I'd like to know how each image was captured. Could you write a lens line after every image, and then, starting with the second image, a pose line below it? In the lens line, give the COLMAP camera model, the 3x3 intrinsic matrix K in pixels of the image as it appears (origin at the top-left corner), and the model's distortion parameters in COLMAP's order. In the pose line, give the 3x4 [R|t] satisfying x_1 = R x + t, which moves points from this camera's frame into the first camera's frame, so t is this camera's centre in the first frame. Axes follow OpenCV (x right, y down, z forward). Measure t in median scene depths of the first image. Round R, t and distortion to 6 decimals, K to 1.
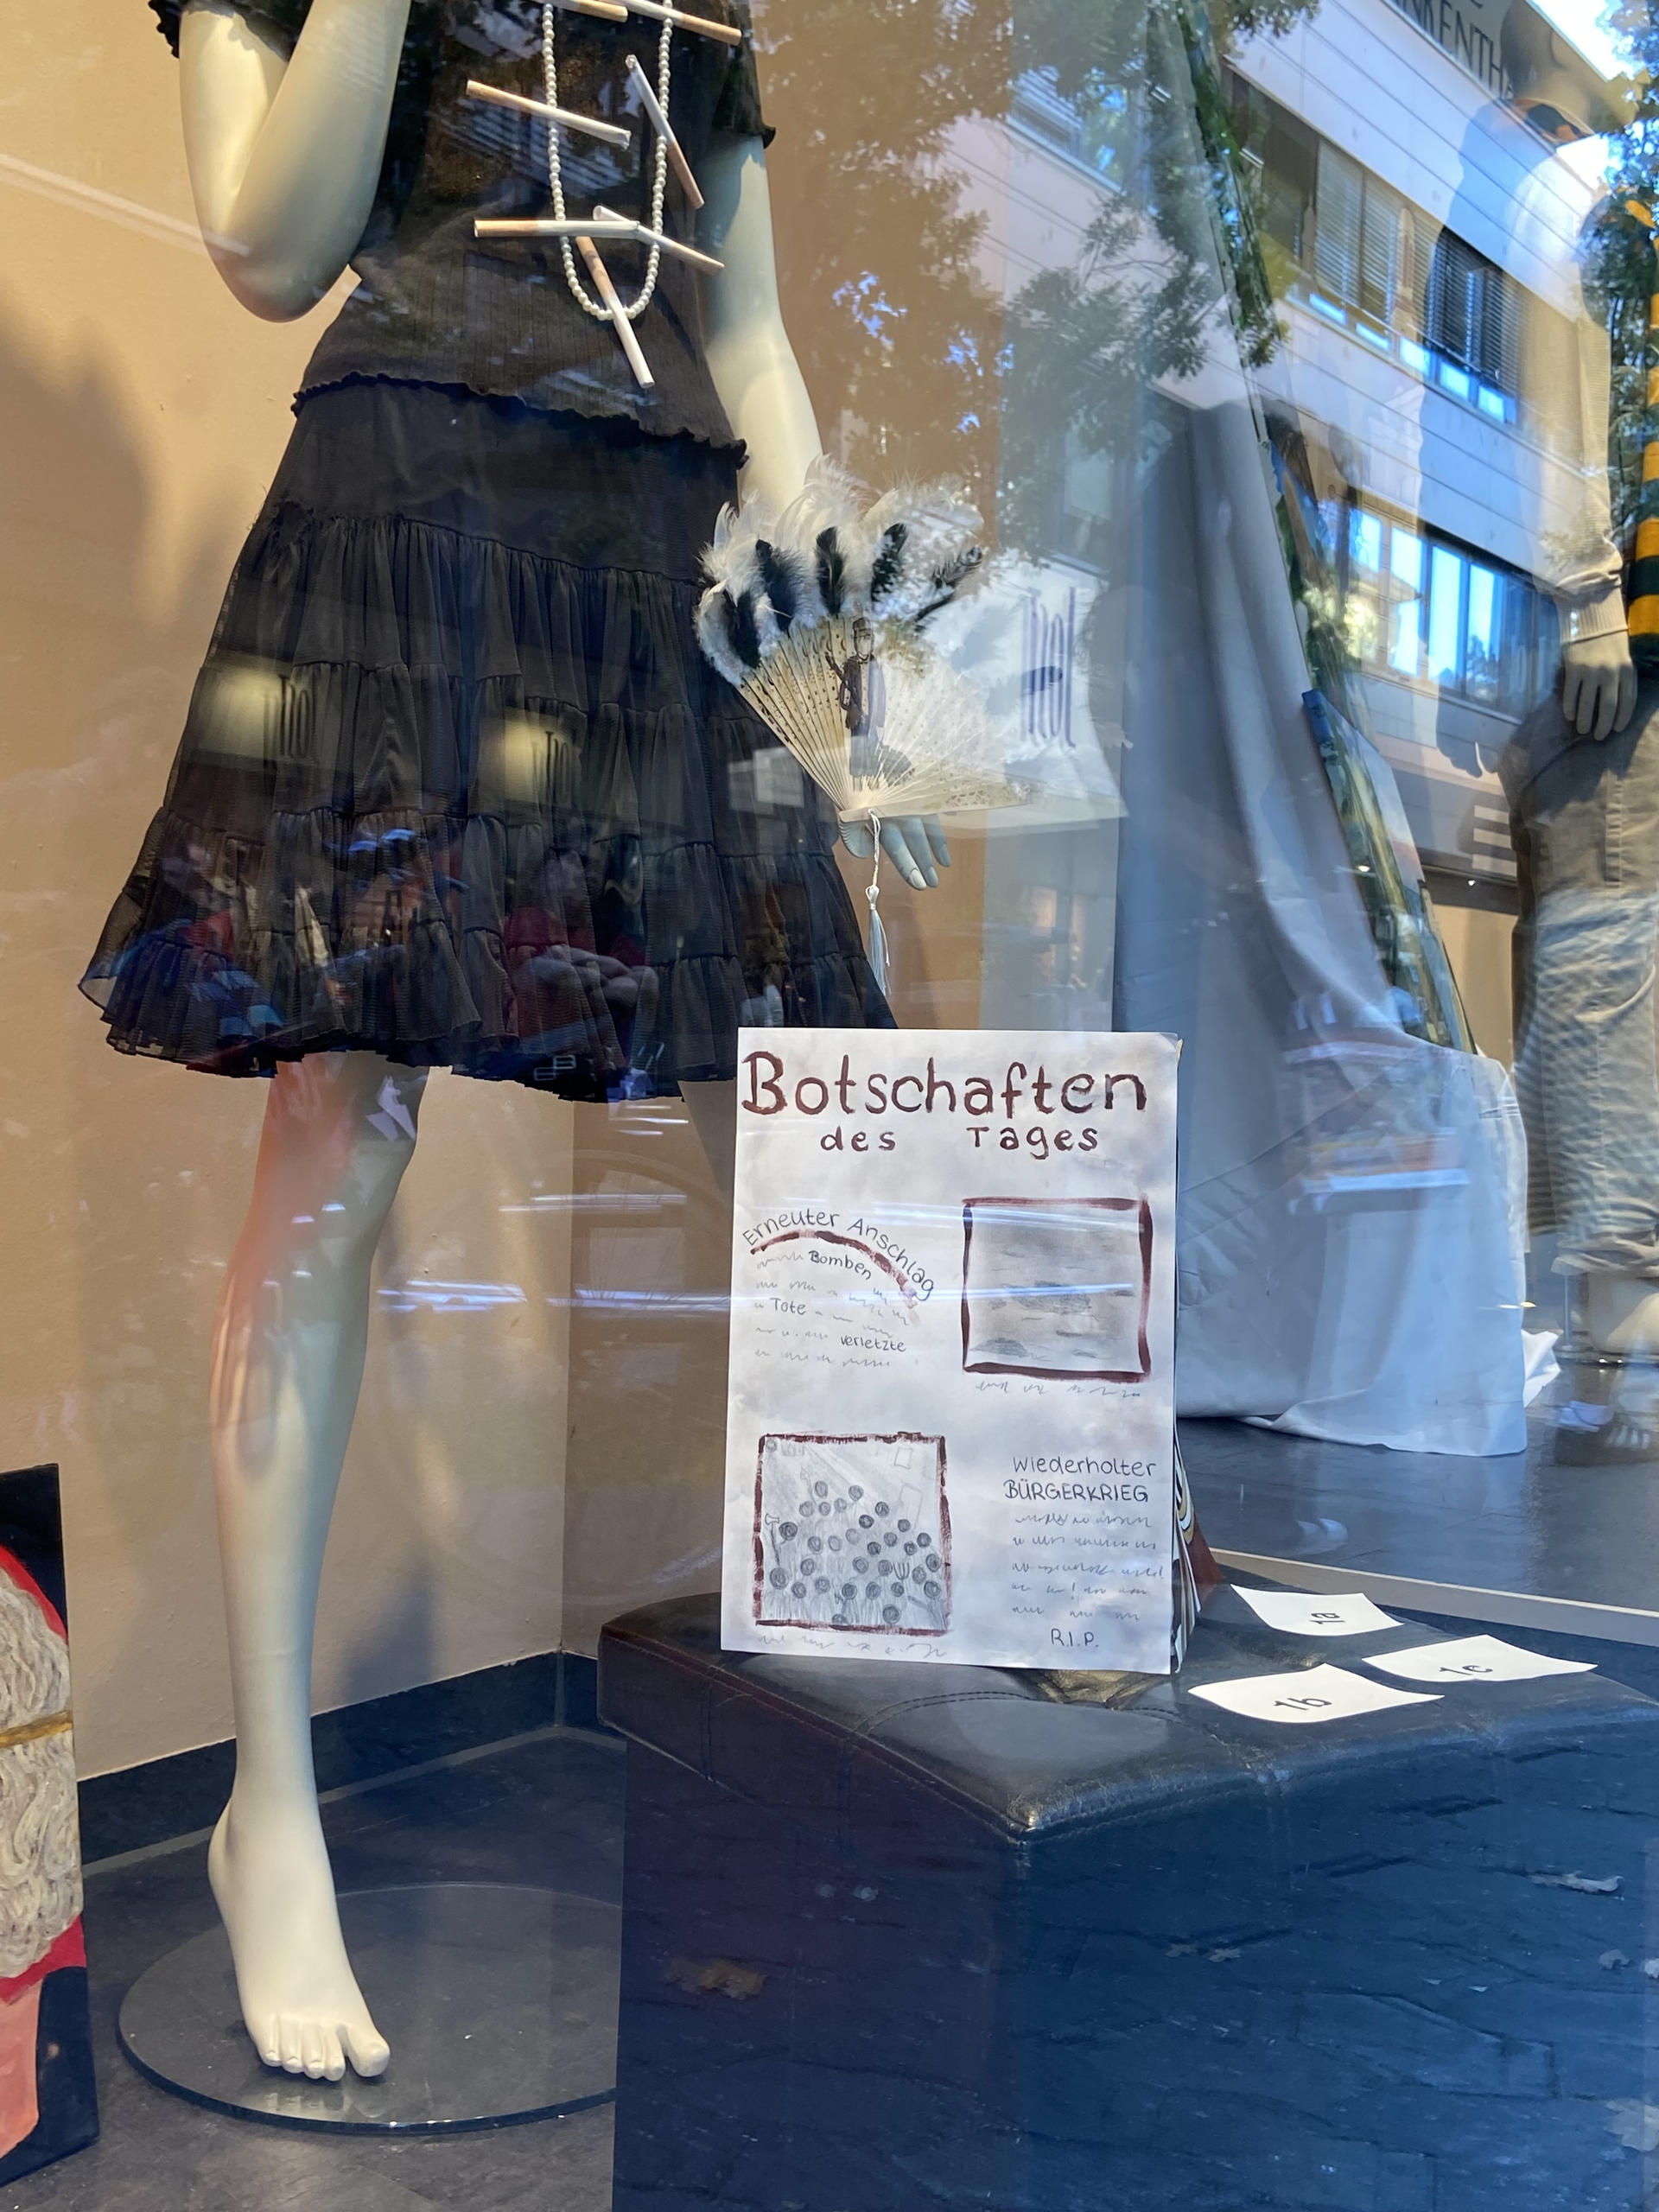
lens RADIAL K [[2269.5, 0, 829.5], [0, 2269.5, 1106.0], [0, 0, 1]] dist [0.075726, -0.019956]
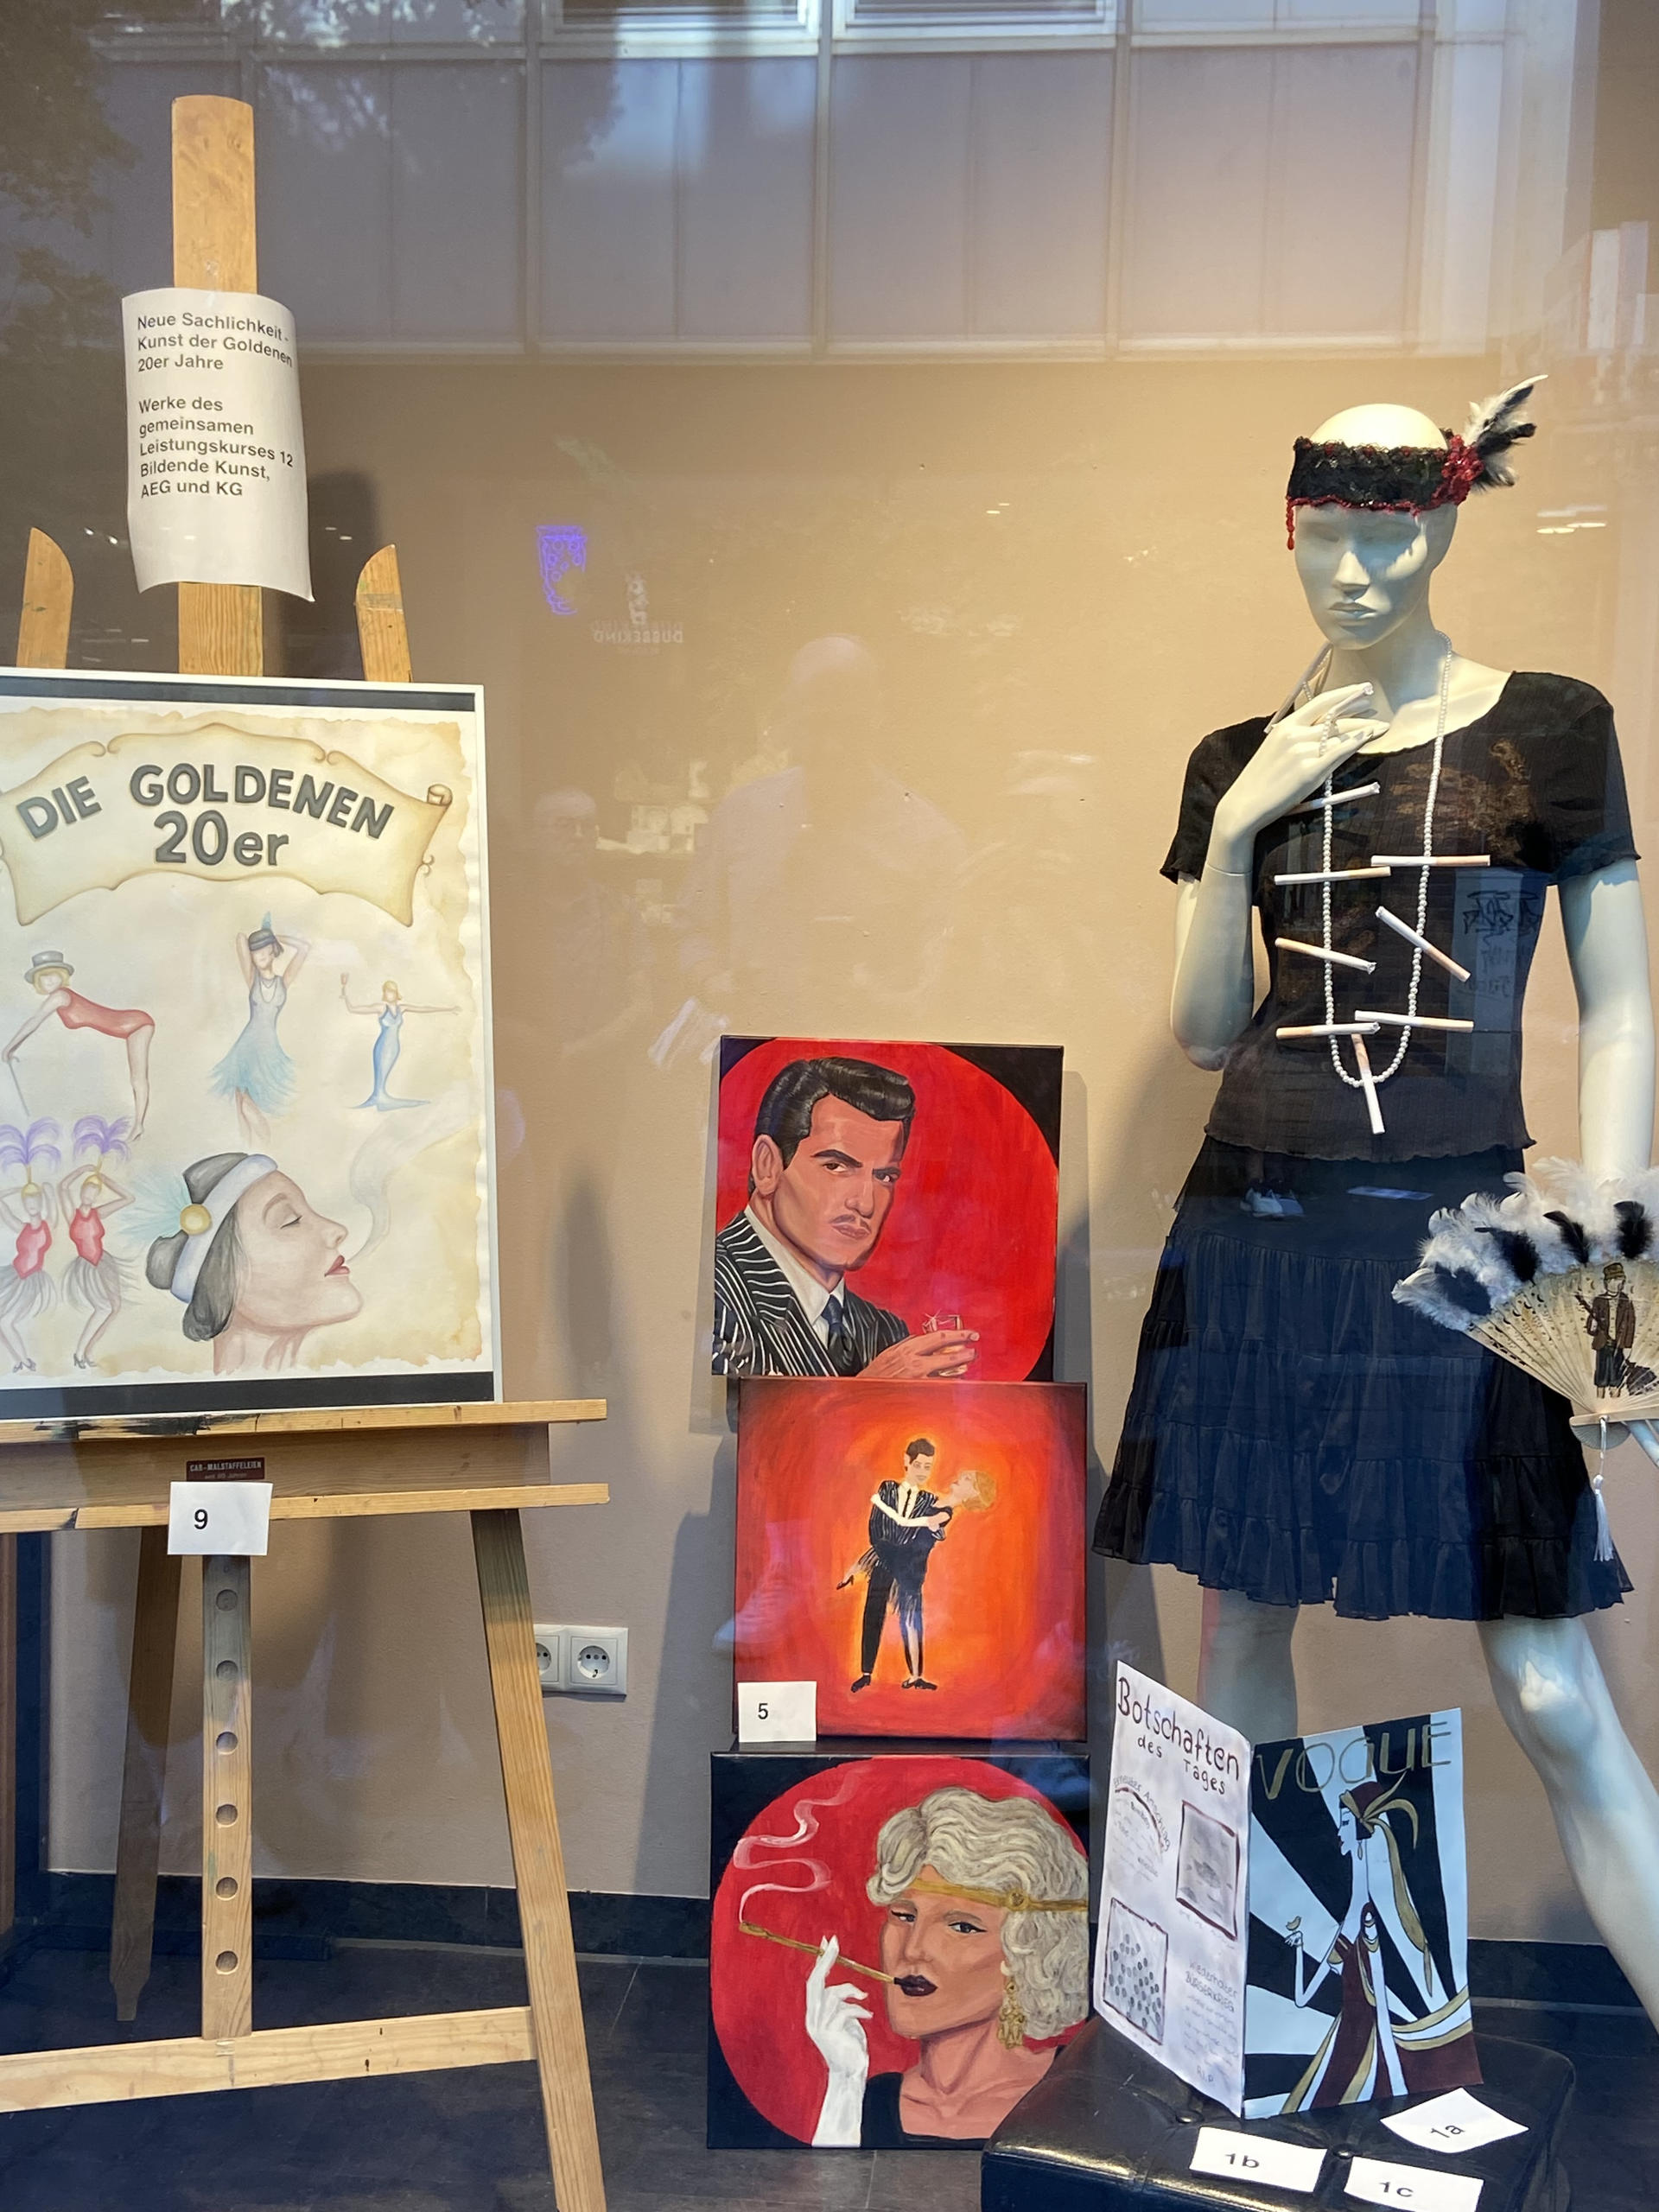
lens RADIAL K [[2710.3, 0, 829.5], [0, 2710.3, 1106.0], [0, 0, 1]] dist [0.019905, -0.004128]
pose [[0.548660, 0.081388, -0.832075, 1.155144], [-0.015727, 0.996079, 0.087059, -0.478896], [0.835898, -0.034680, 0.547788, -0.222014]]
